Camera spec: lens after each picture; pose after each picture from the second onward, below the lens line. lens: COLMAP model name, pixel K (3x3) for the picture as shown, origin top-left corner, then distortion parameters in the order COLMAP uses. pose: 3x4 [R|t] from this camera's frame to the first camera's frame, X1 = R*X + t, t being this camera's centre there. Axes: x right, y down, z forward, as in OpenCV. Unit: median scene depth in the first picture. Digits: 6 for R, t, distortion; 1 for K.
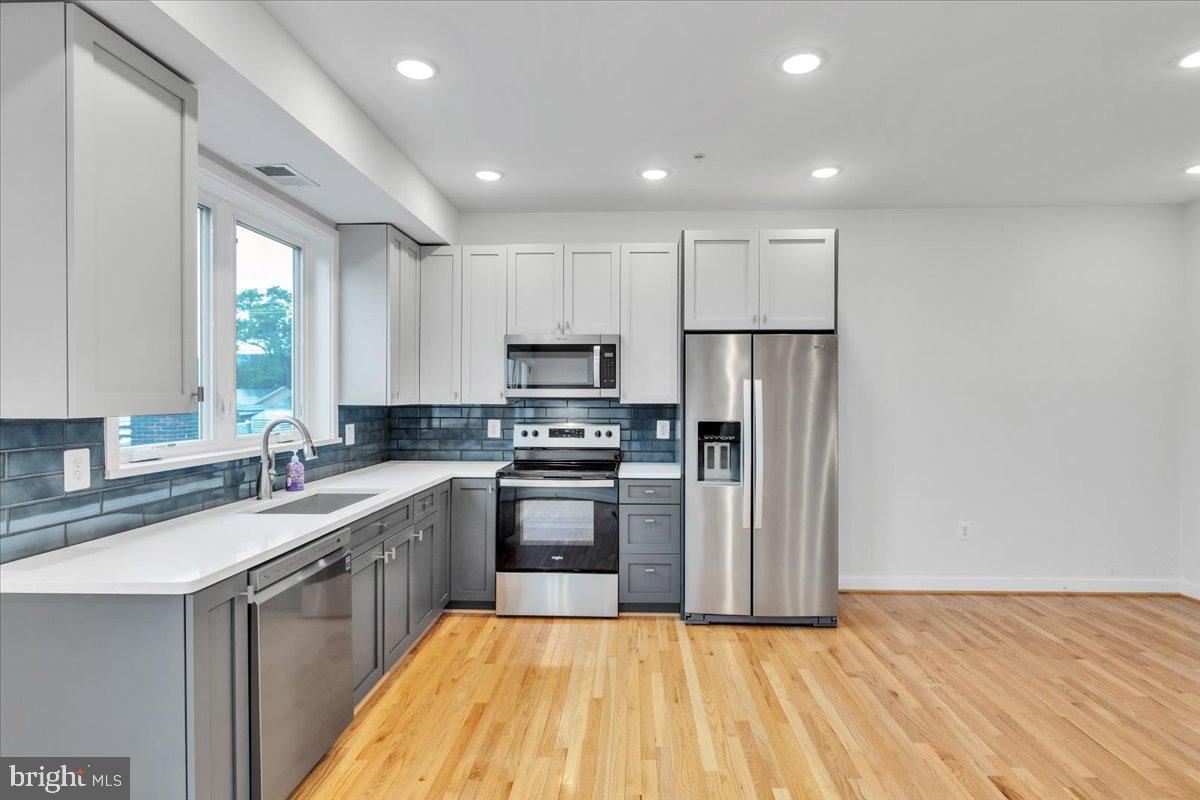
lens RADIAL K [[633.3, 0, 622.6], [0, 633.3, 397.8], [0, 0, 1]] dist [0.000041, 0.000062]
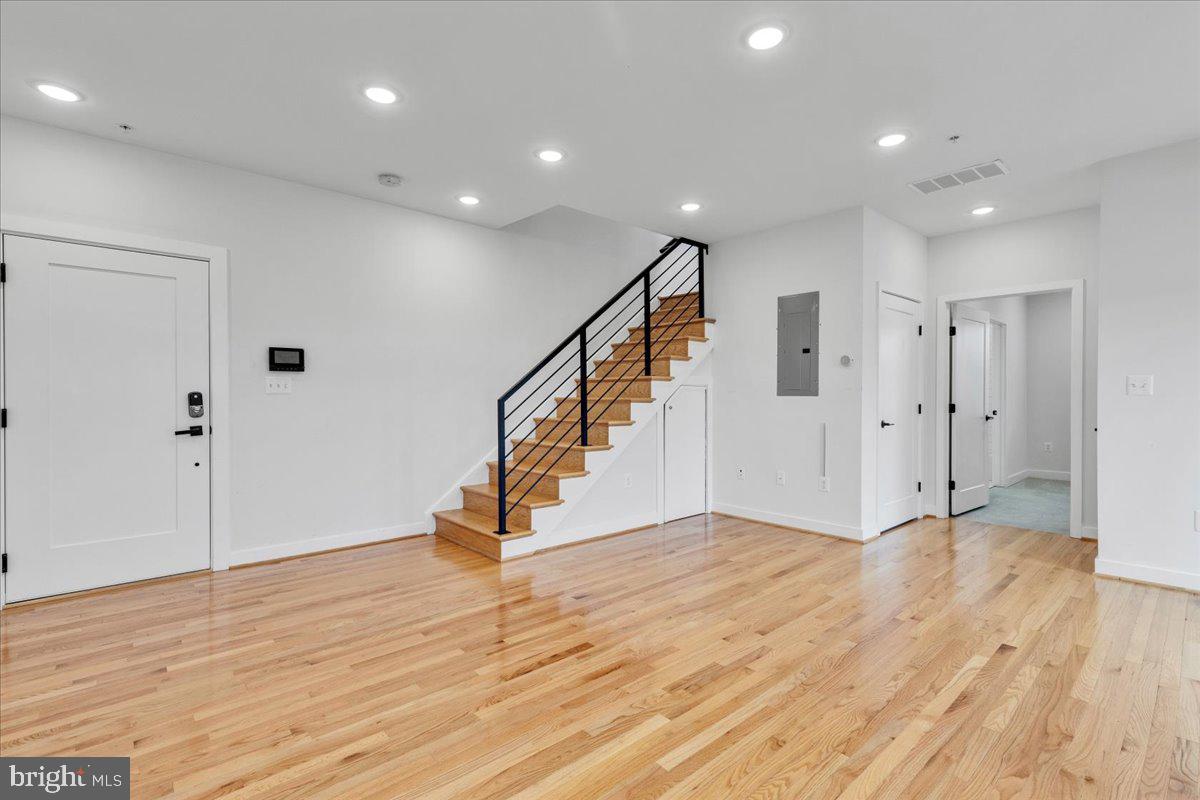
lens RADIAL K [[552.4, 0, 602.6], [0, 552.4, 399.2], [0, 0, 1]] dist [0.006958, 0.000518]
pose [[-0.680849, -0.005391, 0.732404, -0.157919], [0.004476, 0.999924, 0.011521, 0.053975], [-0.732410, 0.011123, -0.680773, 0.947287]]
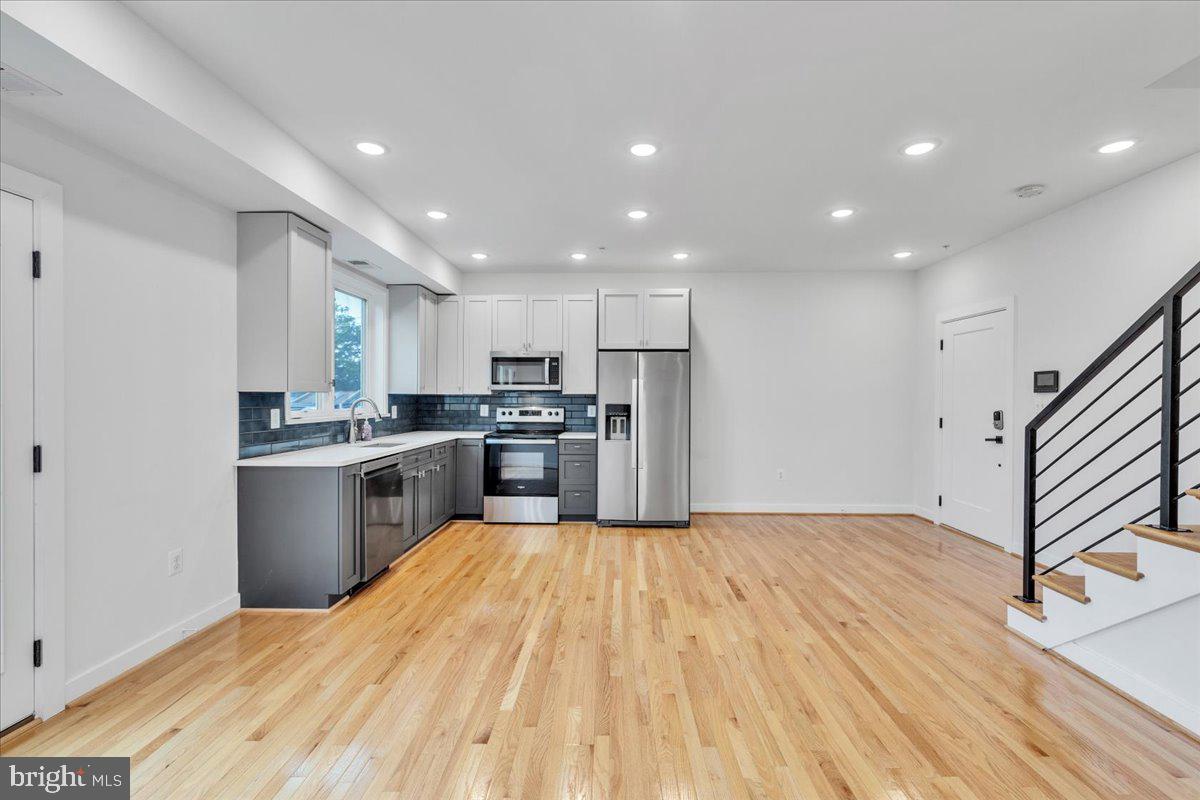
lens RADIAL K [[552.4, 0, 617.6], [0, 552.4, 396.9], [0, 0, 1]] dist [0.006958, 0.000518]
pose [[0.999921, 0.001684, 0.012480, 0.133844], [-0.001606, 0.999979, -0.006232, 0.027610], [-0.012491, 0.006212, 0.999903, -0.455144]]
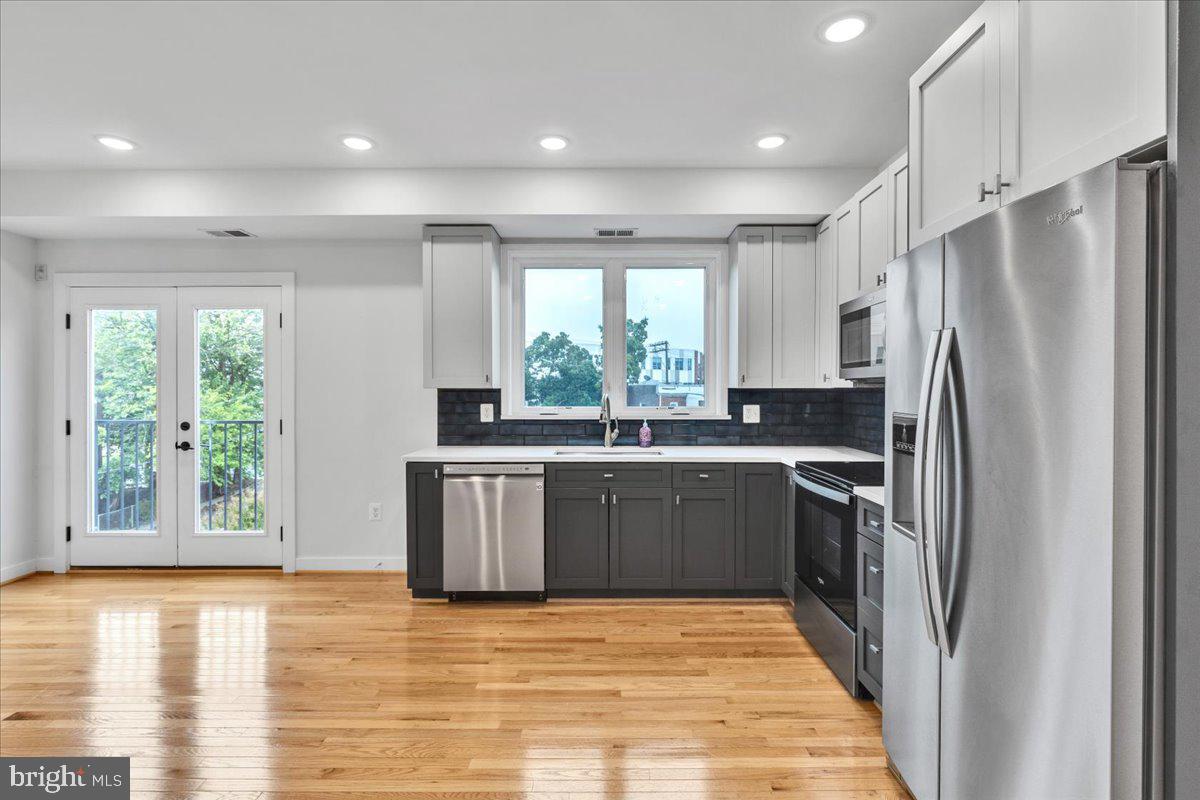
lens RADIAL K [[552.4, 0, 597.3], [0, 552.4, 395.5], [0, 0, 1]] dist [0.006958, 0.000518]
pose [[0.008417, 0.003537, -0.999958, 0.600085], [-0.005796, 0.999977, 0.003488, 0.022414], [0.999948, 0.005766, 0.008437, 0.738392]]
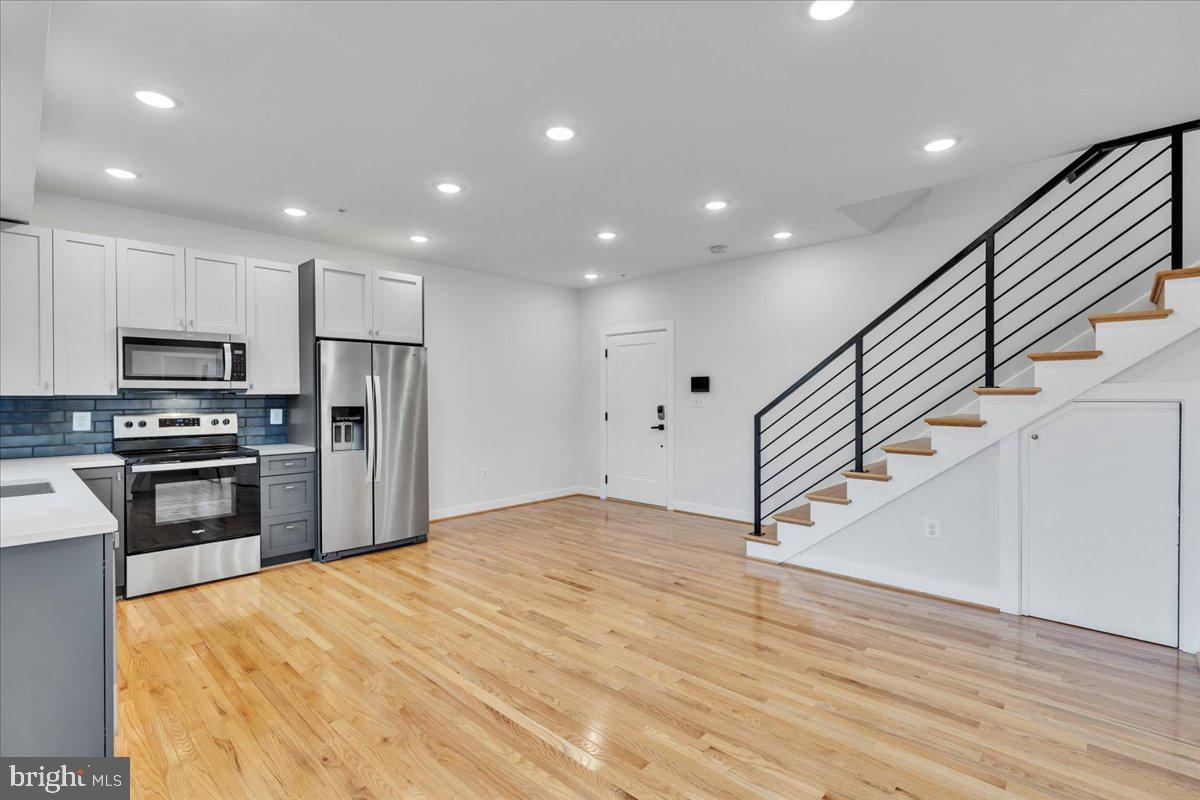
lens RADIAL K [[552.4, 0, 594.6], [0, 552.4, 398.3], [0, 0, 1]] dist [0.006958, 0.000518]
pose [[0.674100, -0.006903, 0.738608, -0.366655], [0.009681, 0.999953, 0.000510, 0.024834], [-0.738577, 0.006807, 0.674135, -0.185342]]
